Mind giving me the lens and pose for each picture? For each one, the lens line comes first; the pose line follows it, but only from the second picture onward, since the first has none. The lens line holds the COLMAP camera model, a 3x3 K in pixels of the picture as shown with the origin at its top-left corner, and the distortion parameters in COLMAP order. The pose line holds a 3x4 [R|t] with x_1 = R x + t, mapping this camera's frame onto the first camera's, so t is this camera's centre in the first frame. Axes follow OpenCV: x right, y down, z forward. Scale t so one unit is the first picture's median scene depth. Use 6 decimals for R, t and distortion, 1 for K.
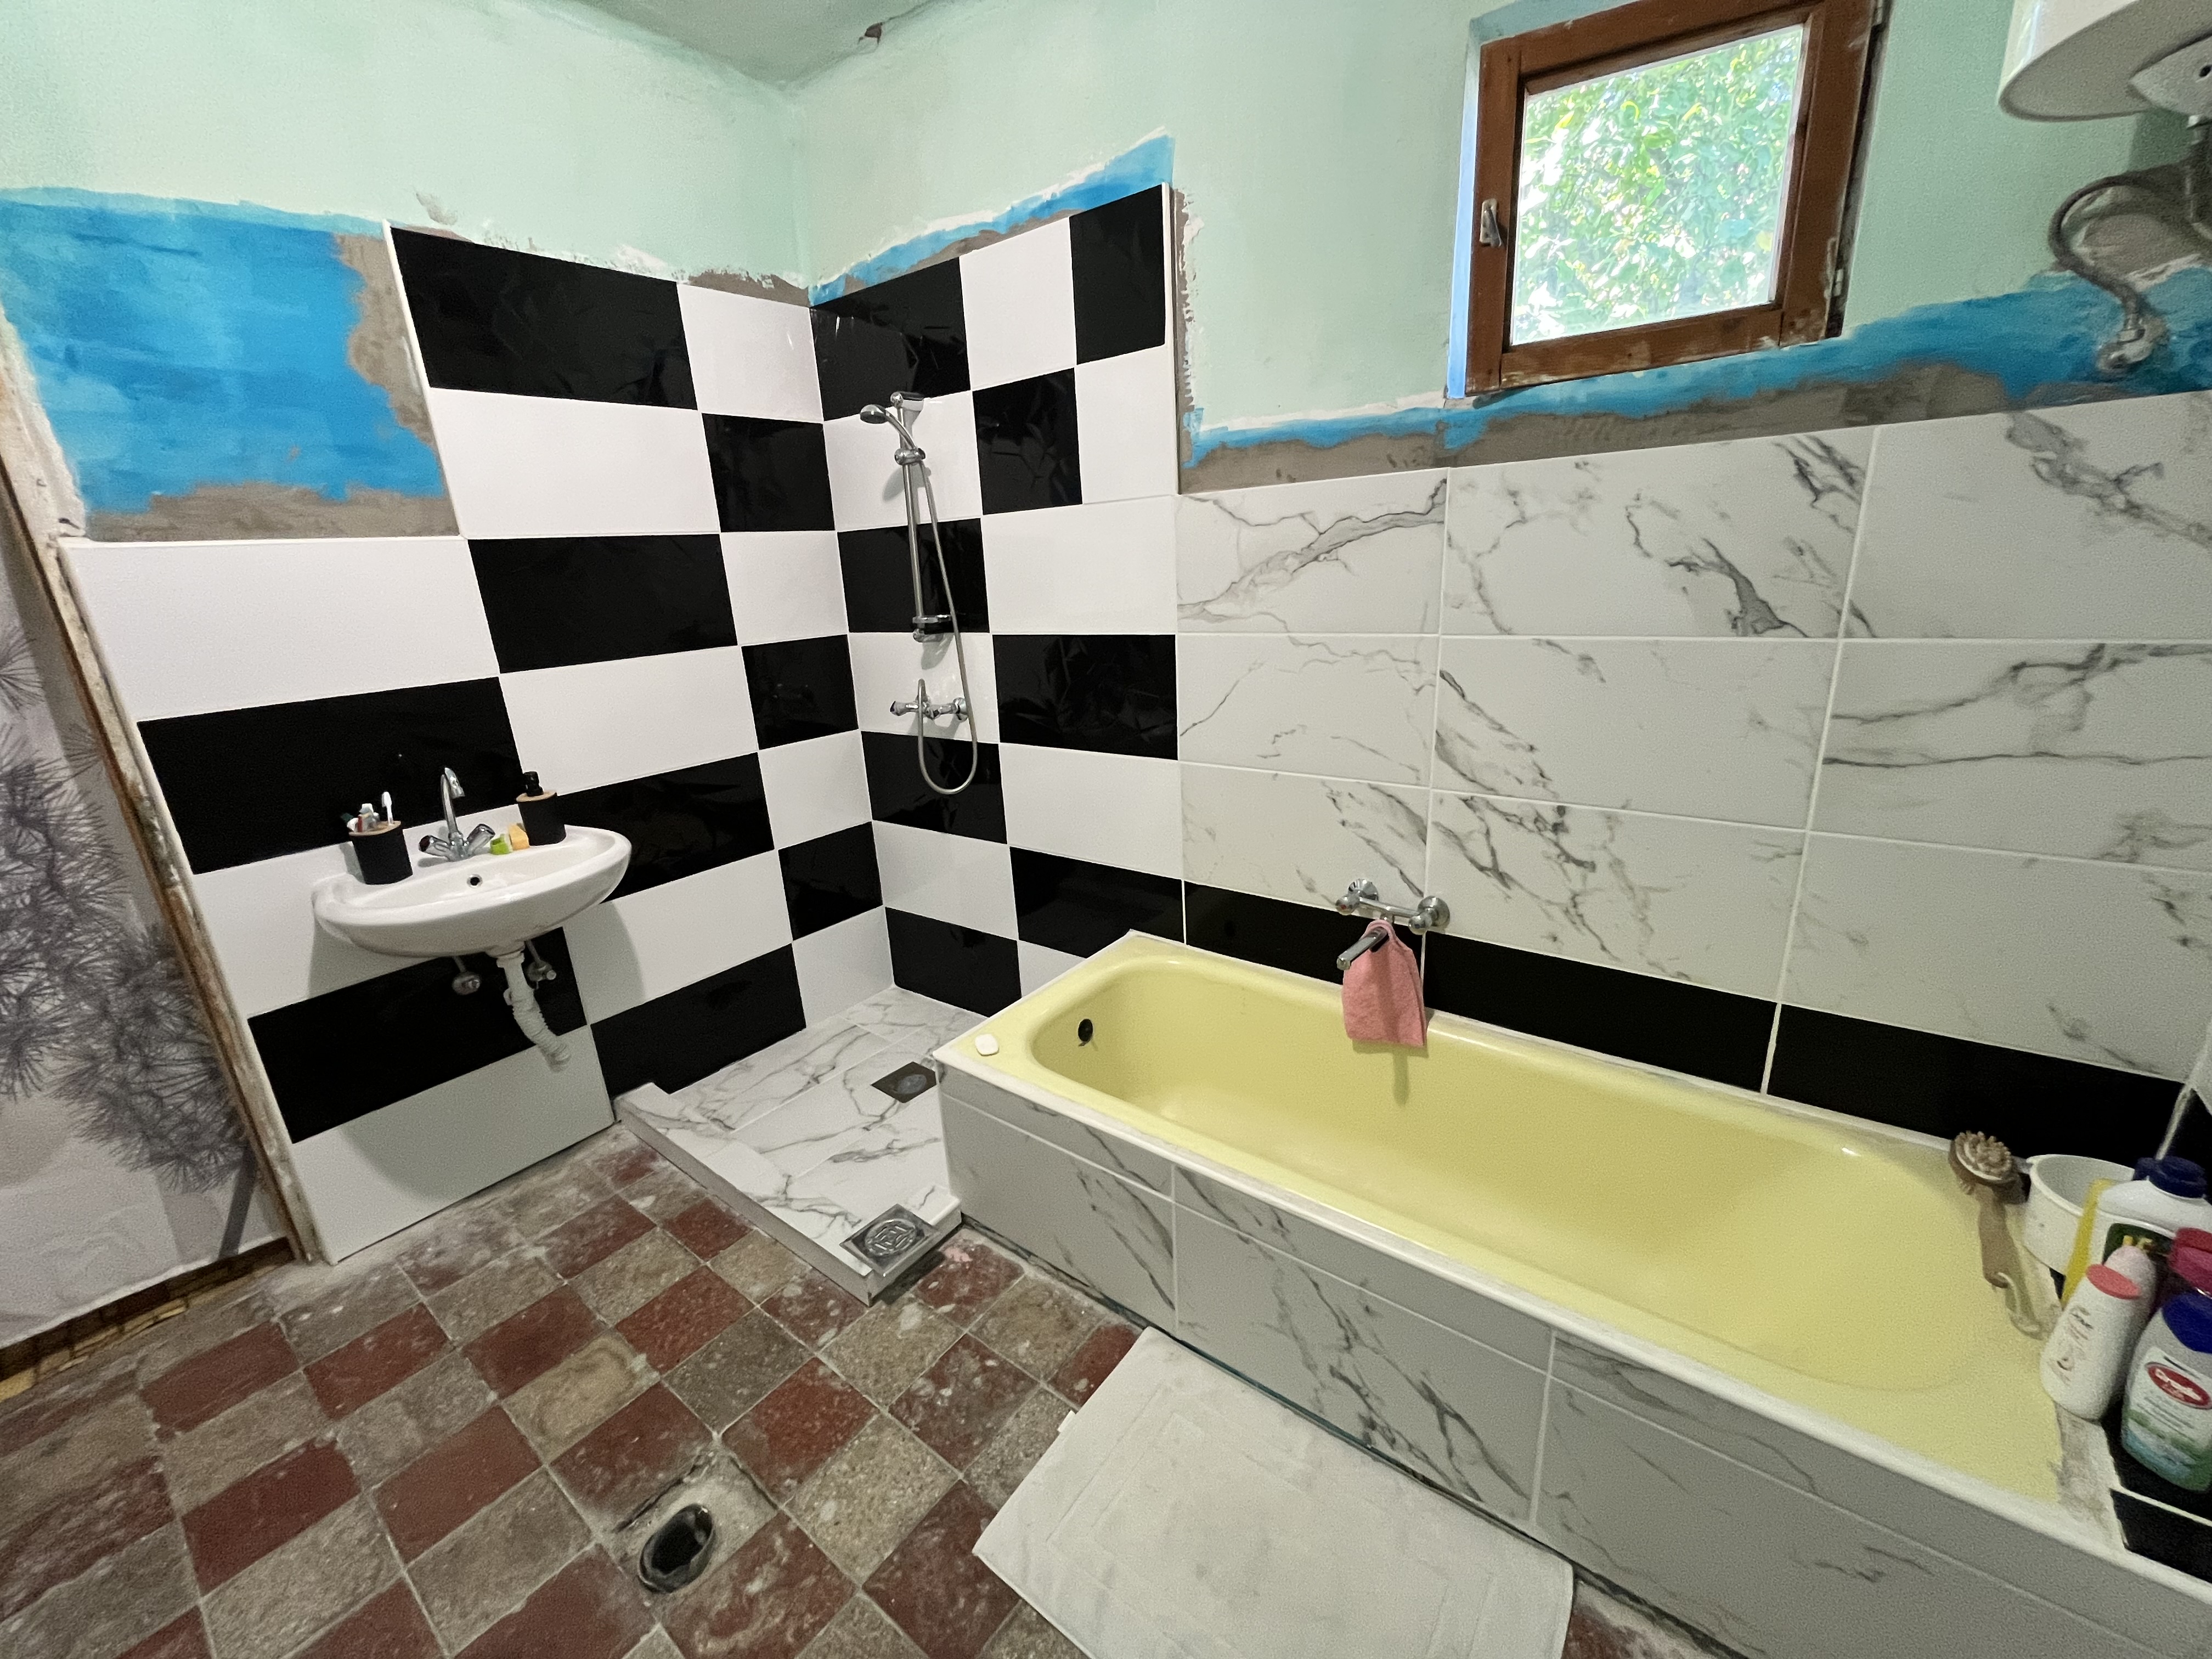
lens RADIAL K [[892.2, 0, 1105.7], [0, 892.2, 825.1], [0, 0, 1]] dist [-0.002582, 0.000215]
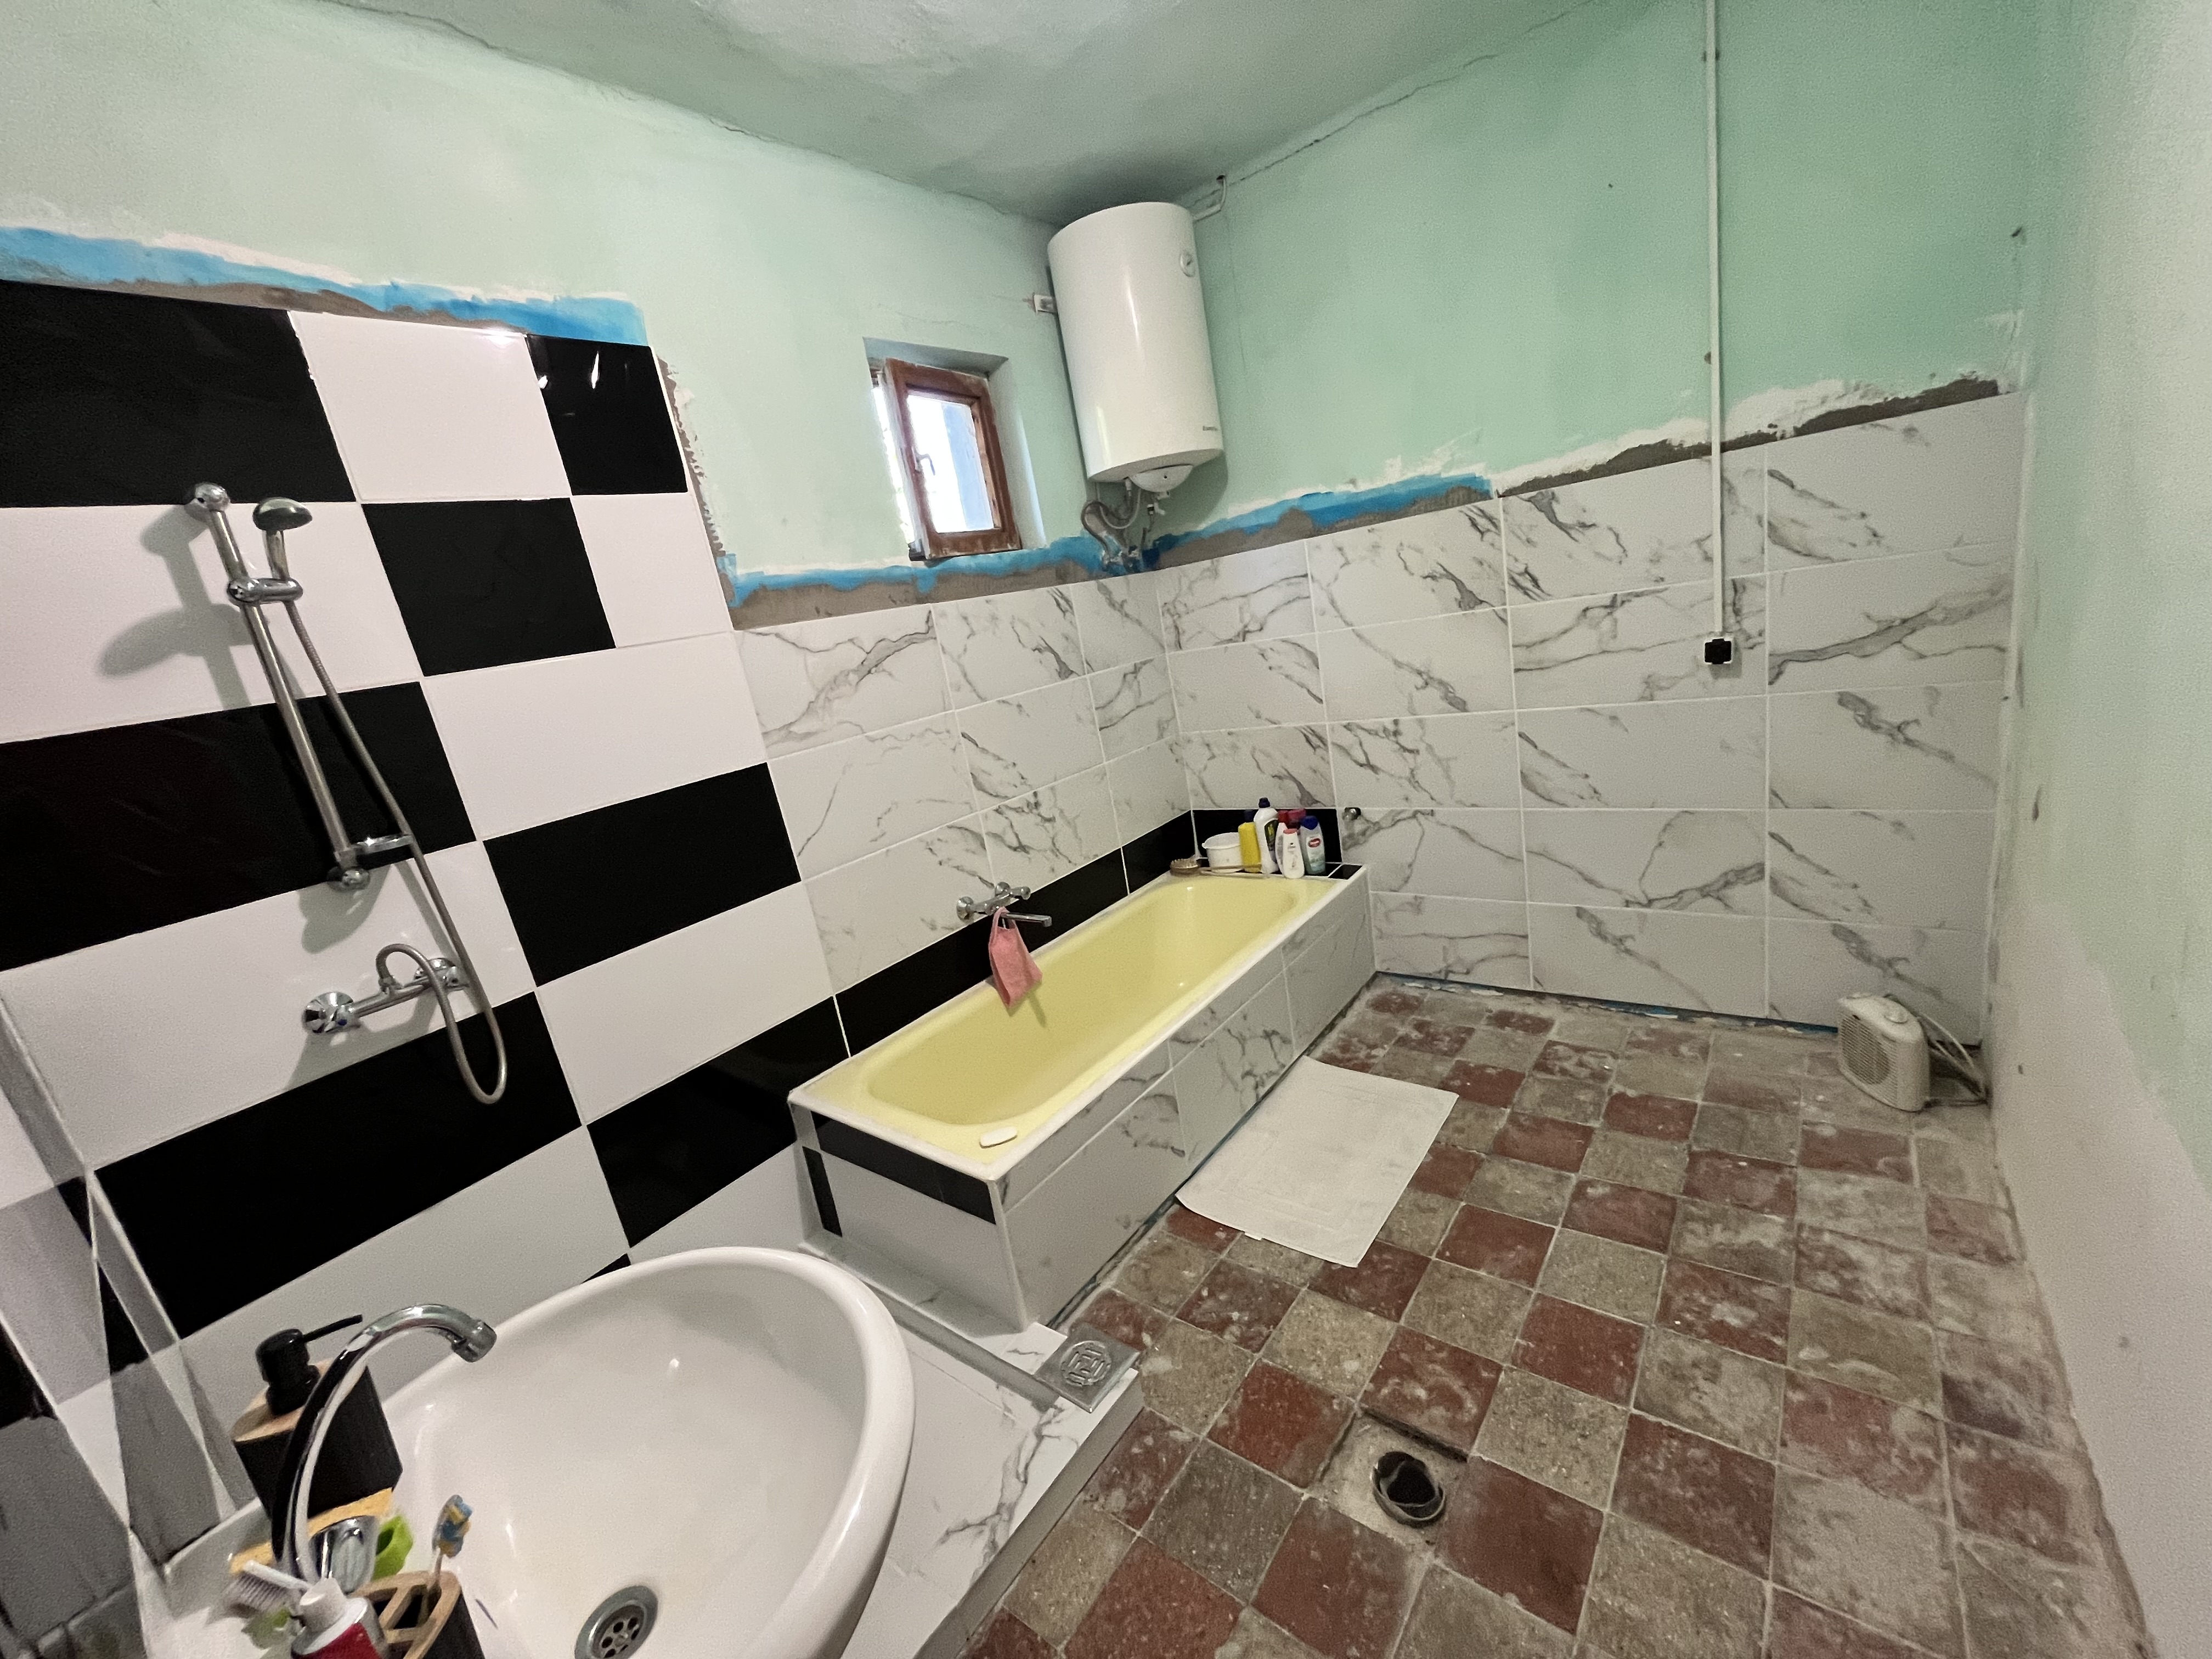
lens RADIAL K [[892.2, 0, 1105.7], [0, 892.2, 825.1], [0, 0, 1]] dist [-0.002582, 0.000215]
pose [[0.019476, -0.190907, 0.981415, -1.081756], [0.446476, 0.879952, 0.162310, -0.168094], [-0.894584, 0.435017, 0.102373, 0.684669]]
